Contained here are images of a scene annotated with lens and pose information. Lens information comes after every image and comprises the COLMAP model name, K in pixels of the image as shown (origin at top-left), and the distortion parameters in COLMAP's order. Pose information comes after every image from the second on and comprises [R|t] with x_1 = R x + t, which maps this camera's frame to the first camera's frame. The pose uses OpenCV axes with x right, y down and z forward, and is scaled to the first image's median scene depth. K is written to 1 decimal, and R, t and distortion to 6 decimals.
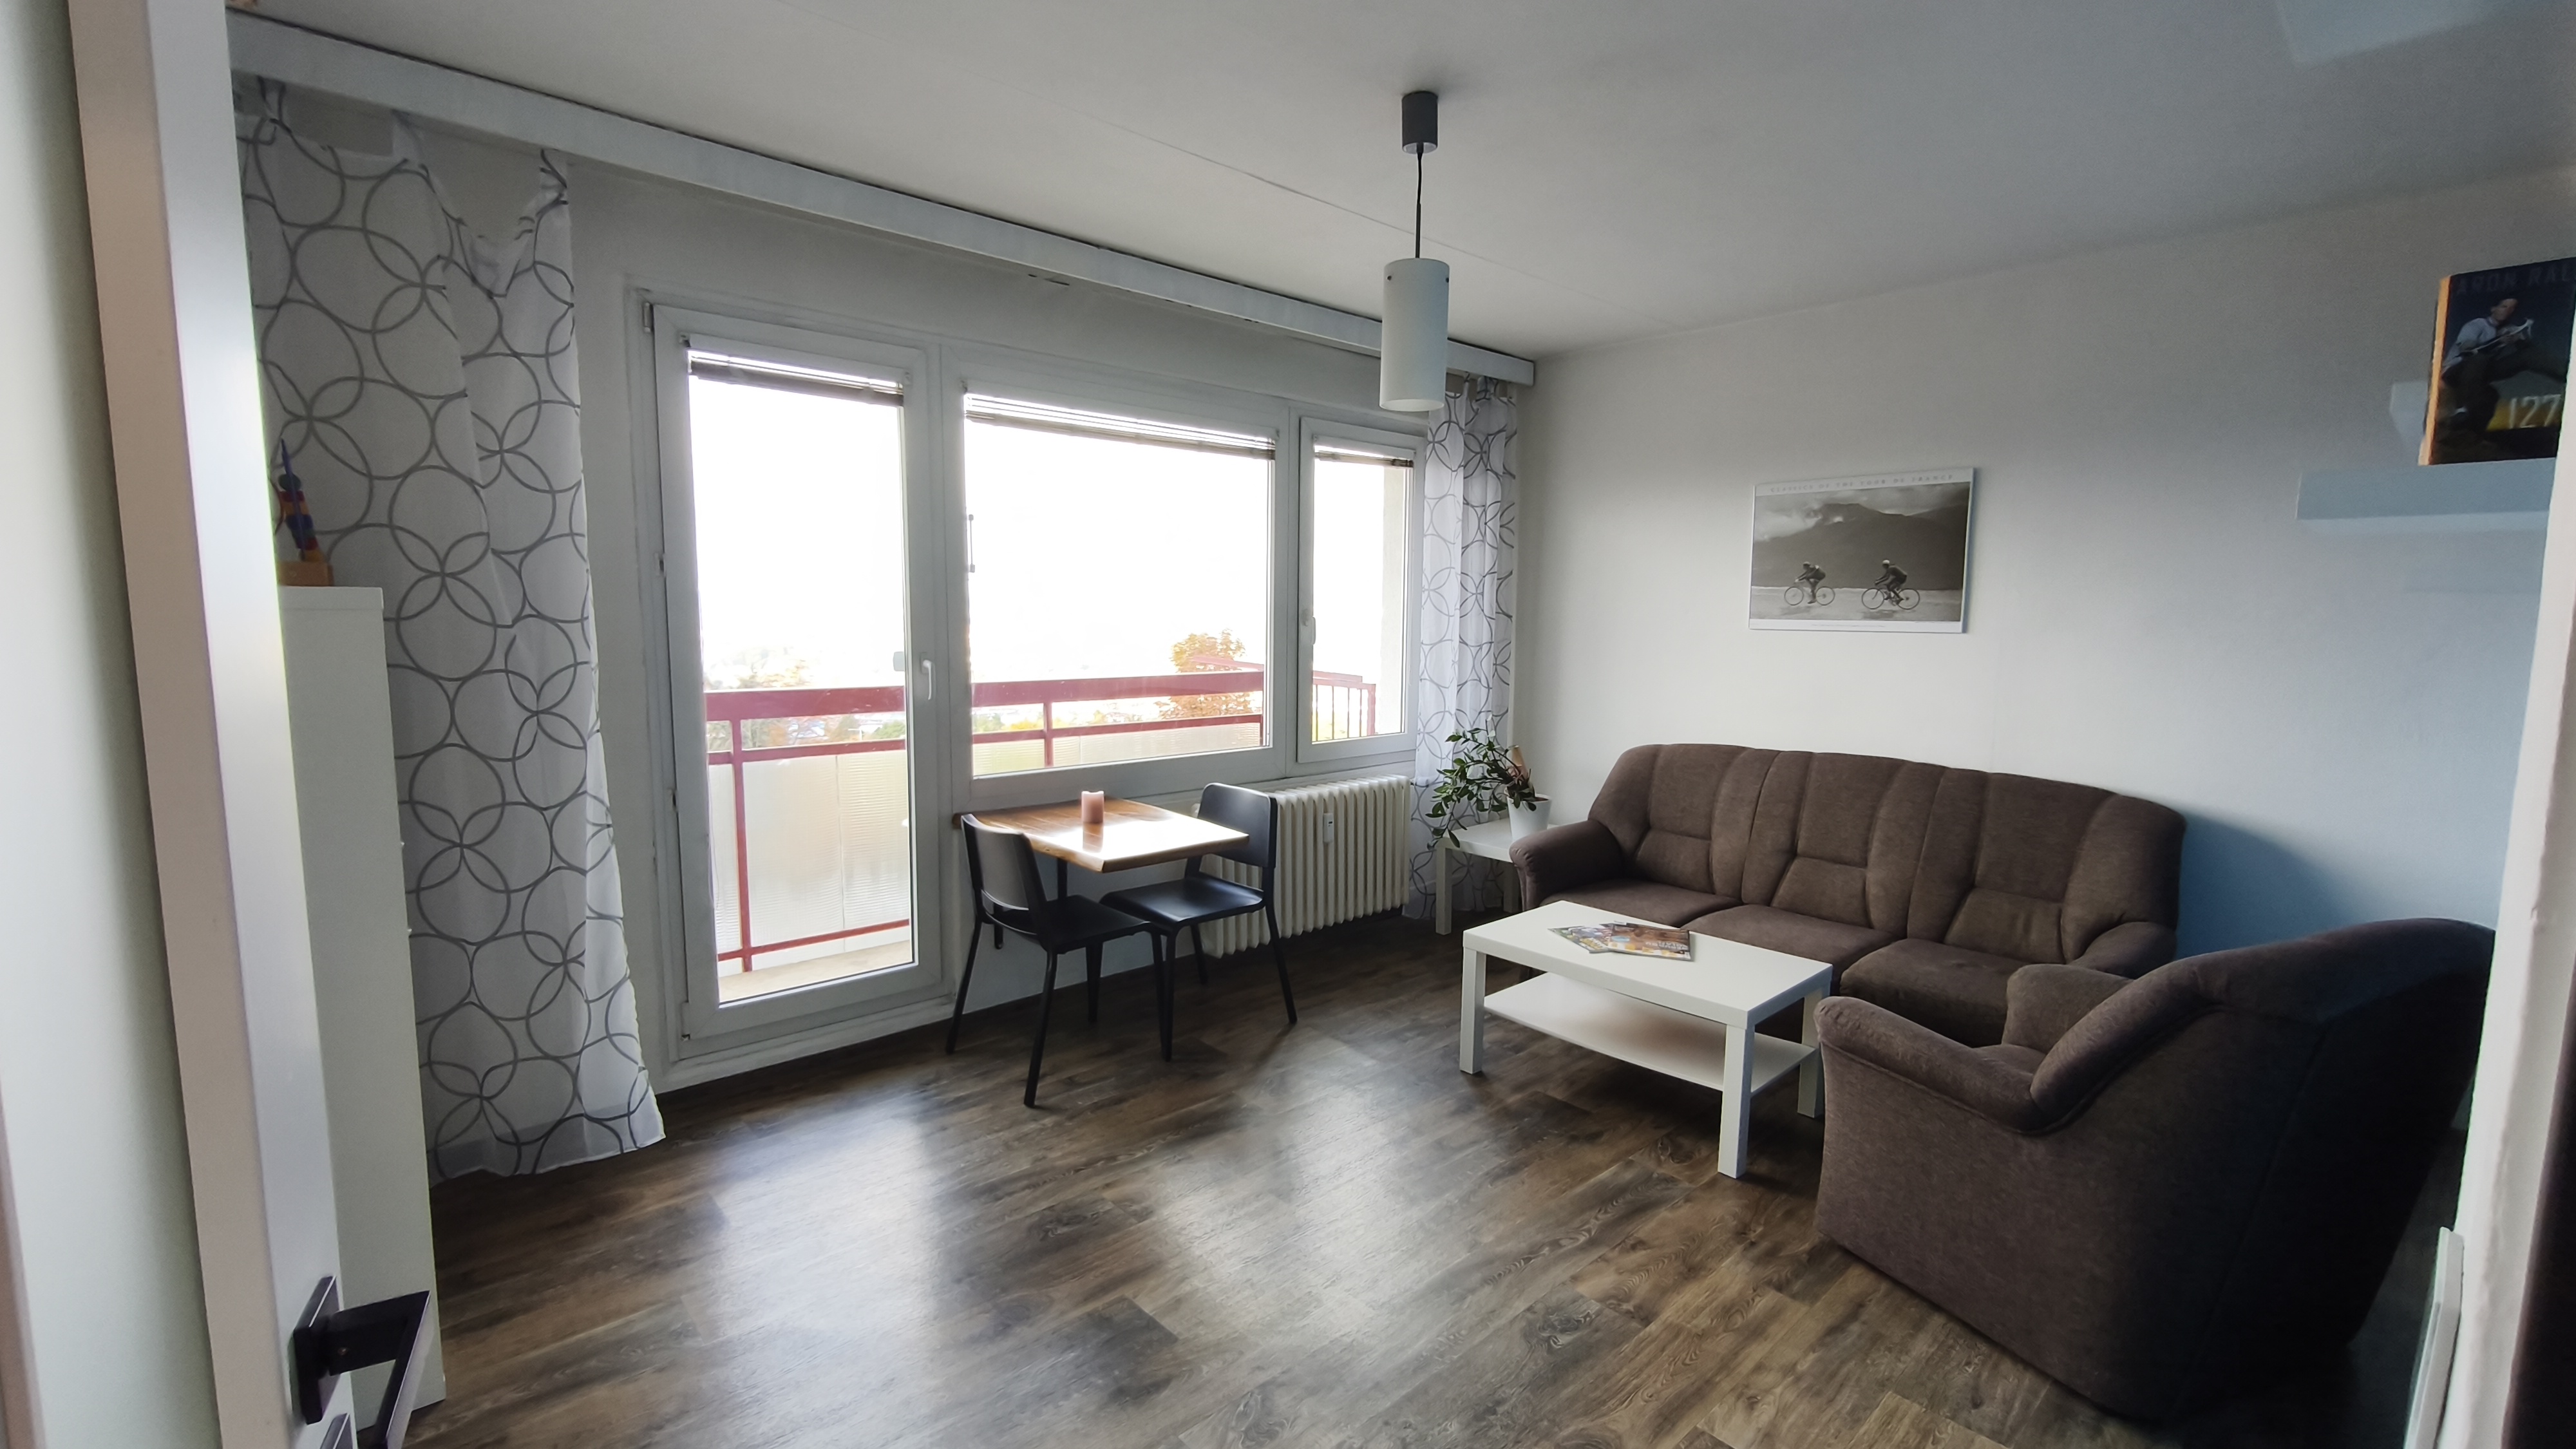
lens RADIAL K [[1111.9, 0, 1285.5], [0, 1111.9, 728.6], [0, 0, 1]] dist [-0.000990, -0.000035]
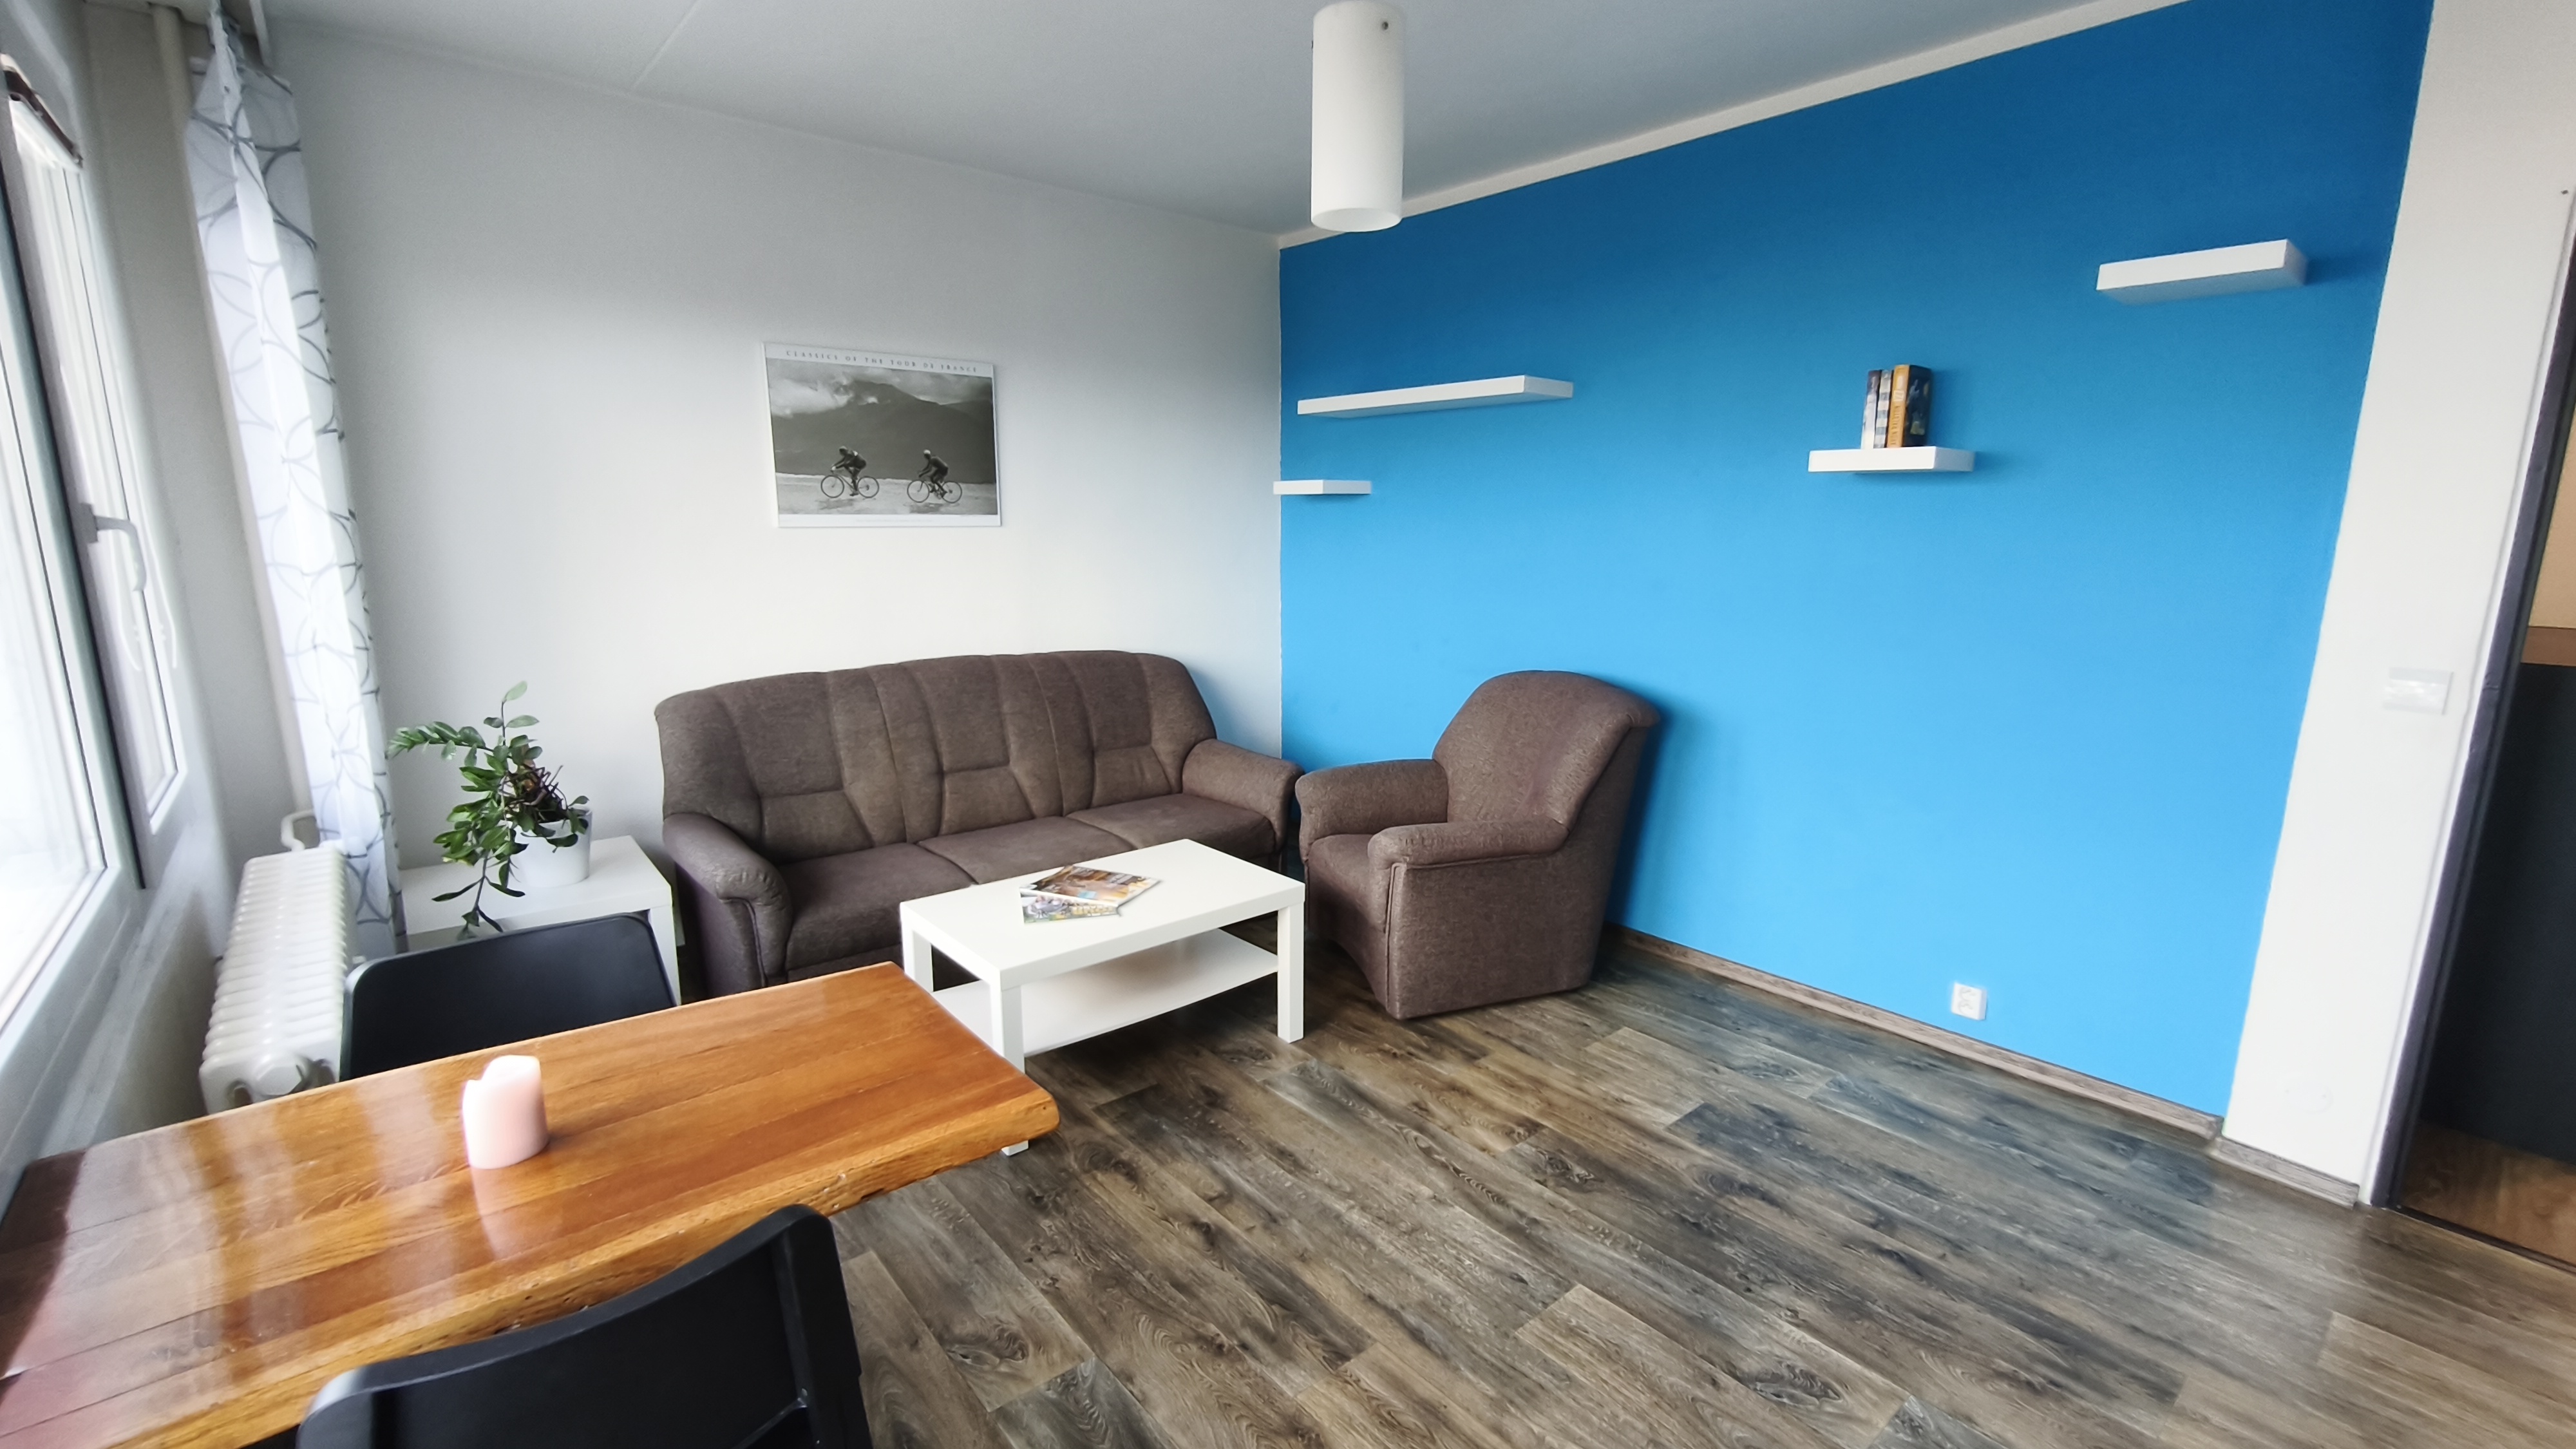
lens RADIAL K [[1111.9, 0, 1285.3], [0, 1111.9, 725.8], [0, 0, 1]] dist [-0.000990, -0.000035]
pose [[0.030375, -0.196662, 0.980001, -0.430740], [0.104719, 0.975684, 0.192550, -0.073184], [-0.994038, 0.096776, 0.050230, 0.676629]]
